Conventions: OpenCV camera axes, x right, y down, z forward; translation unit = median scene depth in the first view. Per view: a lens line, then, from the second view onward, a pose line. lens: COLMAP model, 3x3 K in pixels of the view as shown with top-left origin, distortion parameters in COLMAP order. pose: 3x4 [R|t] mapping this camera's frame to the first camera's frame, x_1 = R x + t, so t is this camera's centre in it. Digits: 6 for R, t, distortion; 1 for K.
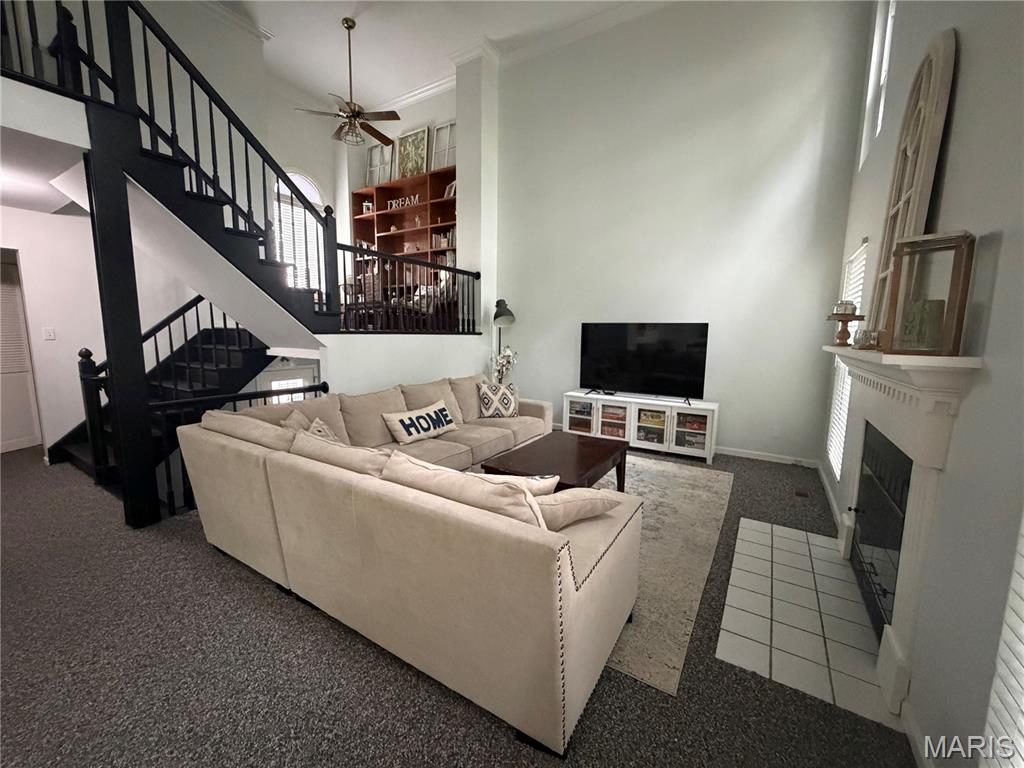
lens RADIAL K [[407.1, 0, 509.6], [0, 407.1, 384.9], [0, 0, 1]] dist [-0.000264, 0.000311]
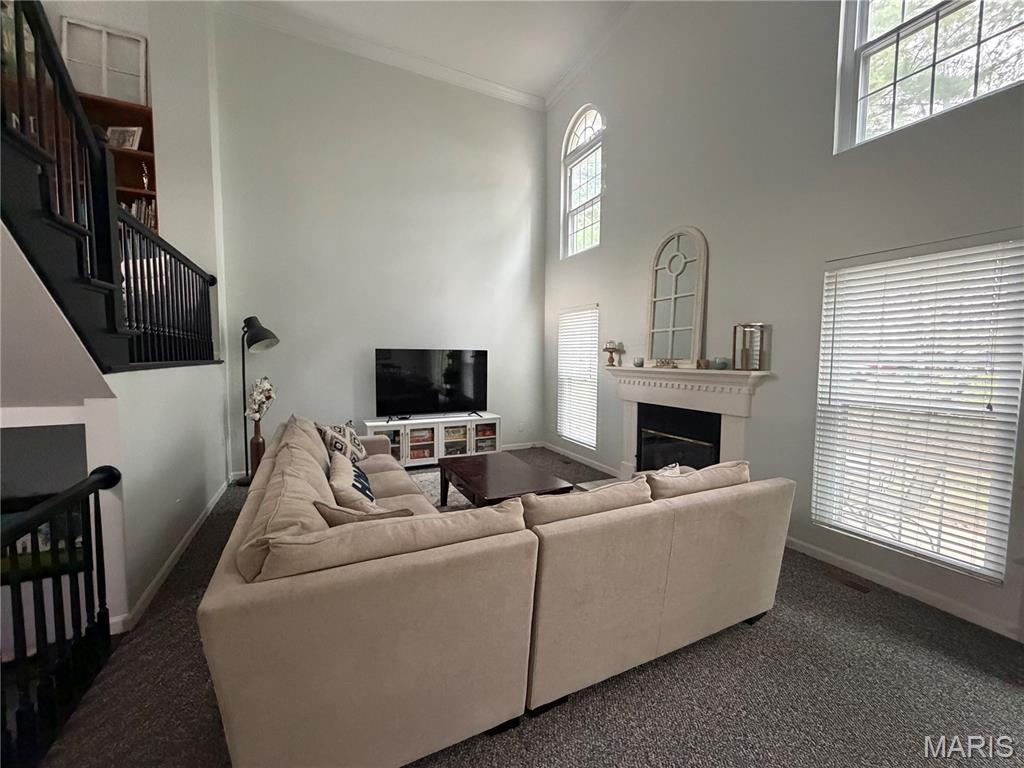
lens RADIAL K [[407.1, 0, 508.8], [0, 407.1, 382.5], [0, 0, 1]] dist [-0.000264, 0.000311]
pose [[0.531647, -0.064584, 0.844500, -0.490328], [0.109624, 0.993948, 0.007000, -0.047982], [-0.839842, 0.088856, 0.535510, 0.241802]]
